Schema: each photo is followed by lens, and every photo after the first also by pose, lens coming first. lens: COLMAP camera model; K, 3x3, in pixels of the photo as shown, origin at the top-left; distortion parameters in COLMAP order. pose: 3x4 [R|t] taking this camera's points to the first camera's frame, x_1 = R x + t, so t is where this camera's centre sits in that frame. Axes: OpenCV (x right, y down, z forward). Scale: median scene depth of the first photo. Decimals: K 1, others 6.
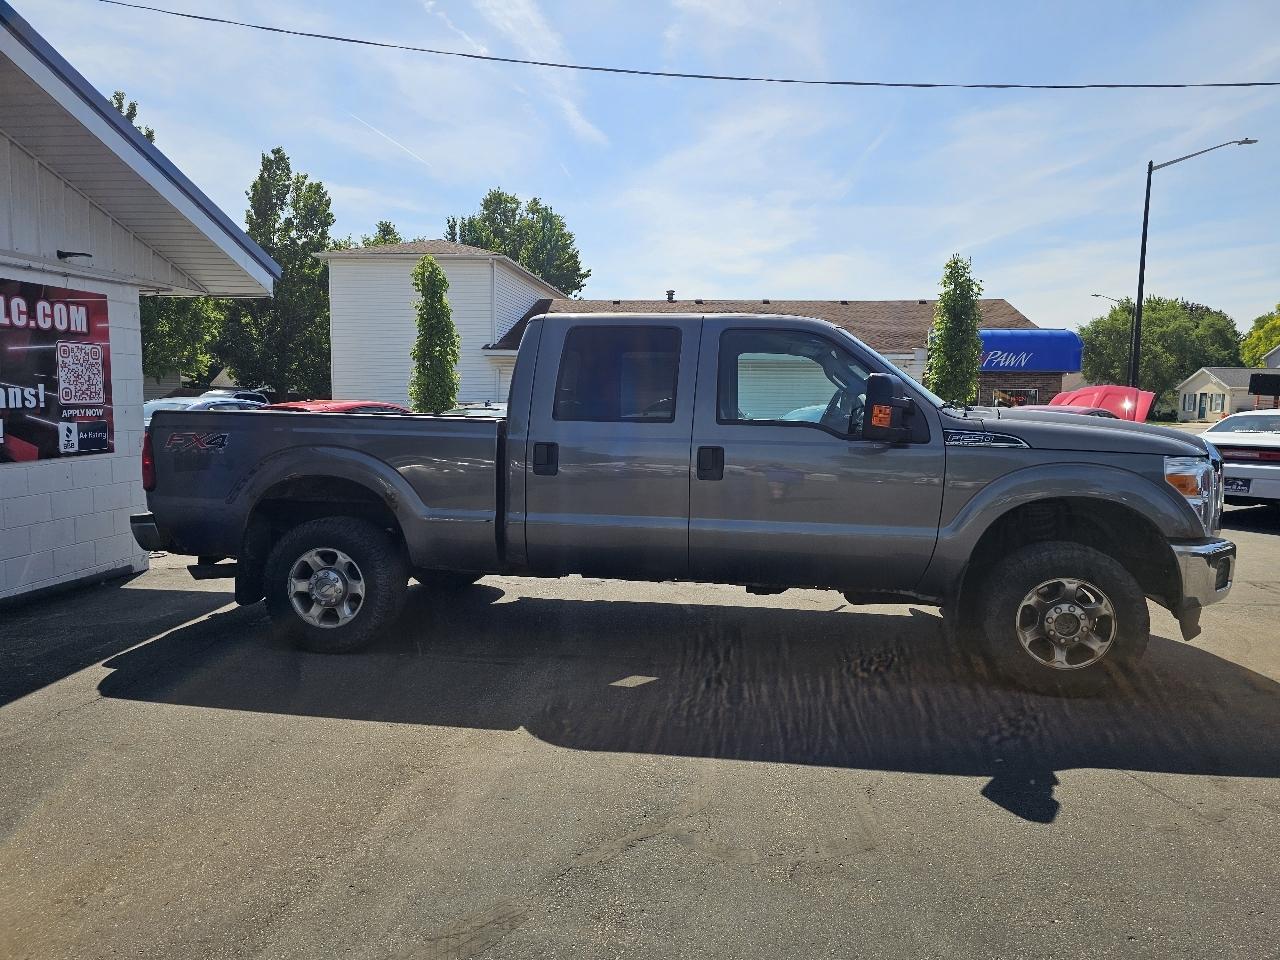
lens RADIAL K [[855.5, 0, 648.7], [0, 855.5, 481.6], [0, 0, 1]] dist [0.058700, -0.053857]
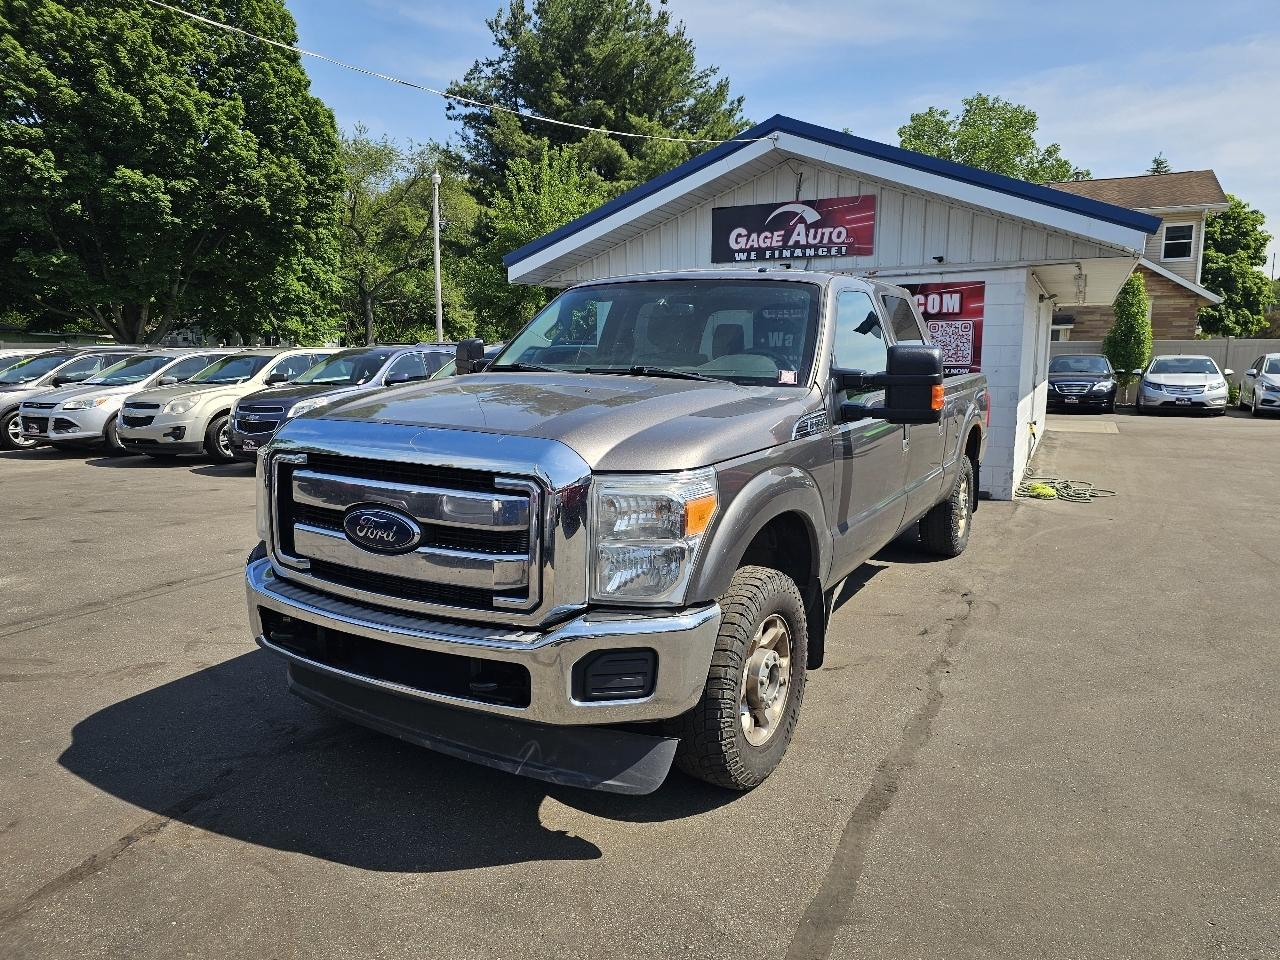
lens RADIAL K [[855.5, 0, 646.0], [0, 855.5, 480.3], [0, 0, 1]] dist [0.058700, -0.053857]
pose [[-0.356396, 0.129485, -0.925319, 0.873119], [-0.091570, 0.980742, 0.172509, -0.107718], [0.929837, 0.146213, -0.337676, 1.105599]]
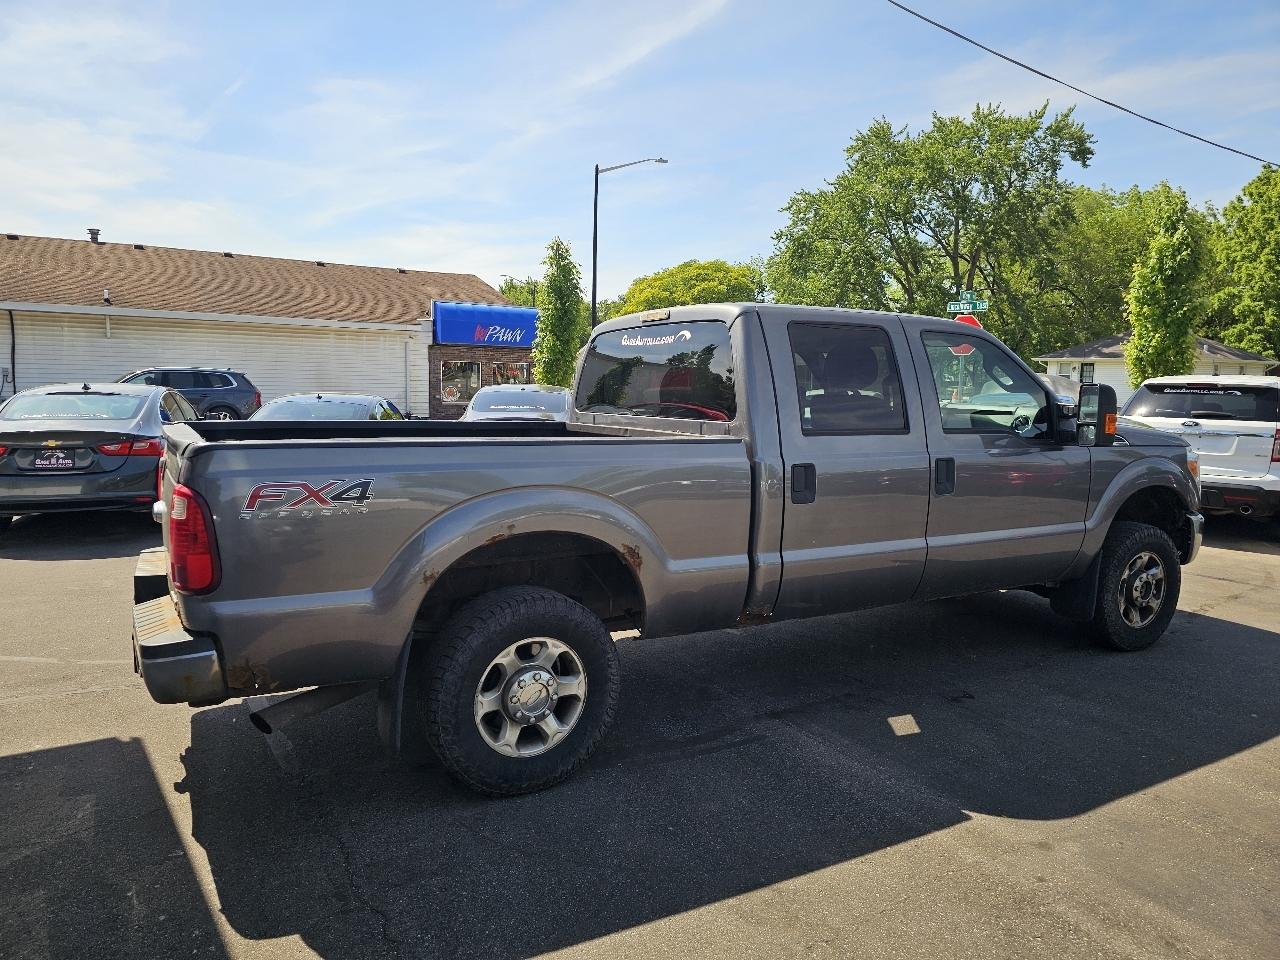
lens RADIAL K [[855.5, 0, 629.4], [0, 855.5, 473.0], [0, 0, 1]] dist [0.058700, -0.053857]
pose [[0.787845, -0.067393, 0.612175, -0.574744], [0.049019, 0.997703, 0.046750, -0.063560], [-0.613920, -0.006823, 0.789339, 0.342003]]
